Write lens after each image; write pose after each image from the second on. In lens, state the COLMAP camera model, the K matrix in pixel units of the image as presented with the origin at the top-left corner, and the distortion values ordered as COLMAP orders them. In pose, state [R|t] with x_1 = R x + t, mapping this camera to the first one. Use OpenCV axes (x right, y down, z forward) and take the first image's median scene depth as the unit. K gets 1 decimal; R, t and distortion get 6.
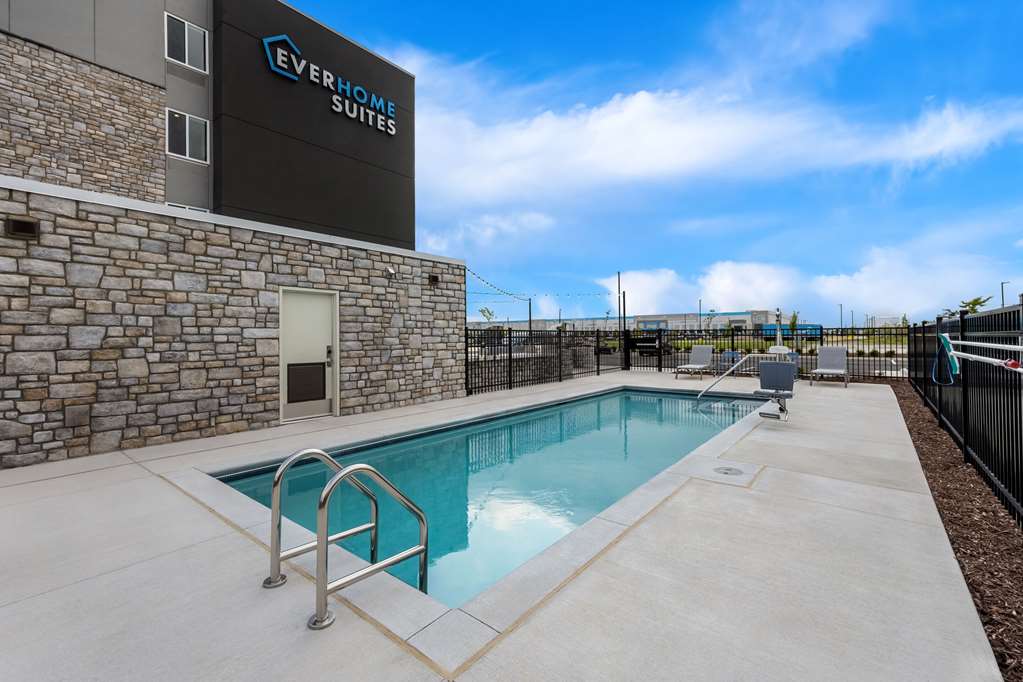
lens RADIAL K [[443.9, 0, 511.5], [0, 443.9, 341.0], [0, 0, 1]] dist [-0.001926, -0.000240]
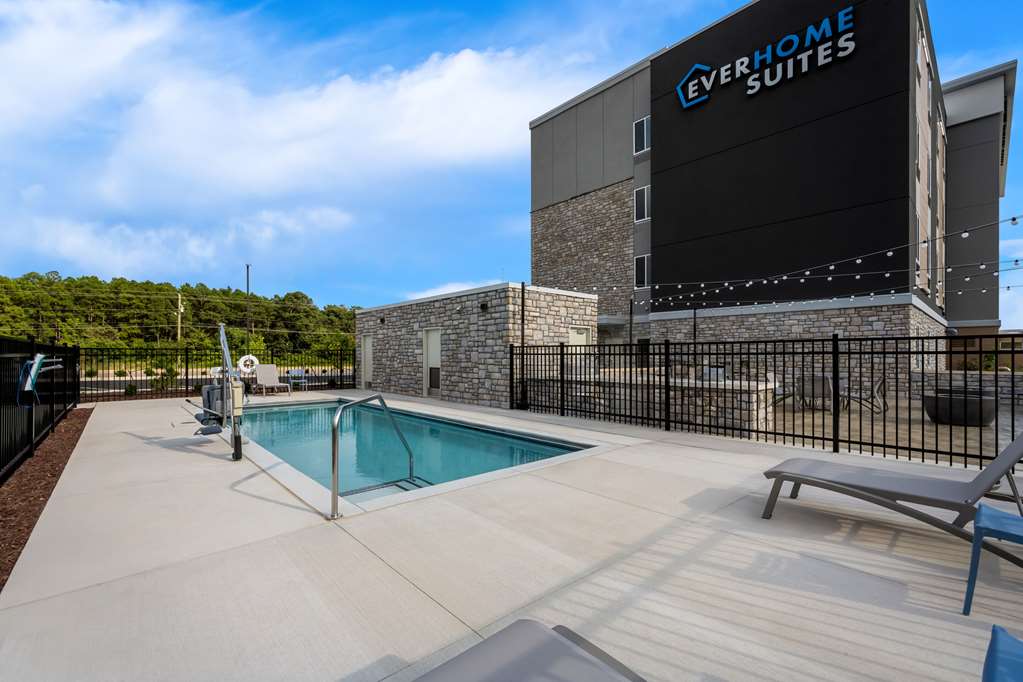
lens RADIAL K [[433.5, 0, 512.0], [0, 433.5, 359.2], [0, 0, 1]] dist [-0.000267, -0.000187]
pose [[-0.149738, 0.018748, -0.988548, 0.955599], [-0.005167, 0.999792, 0.019744, -0.016970], [0.988712, 0.008064, -0.149610, 1.194713]]
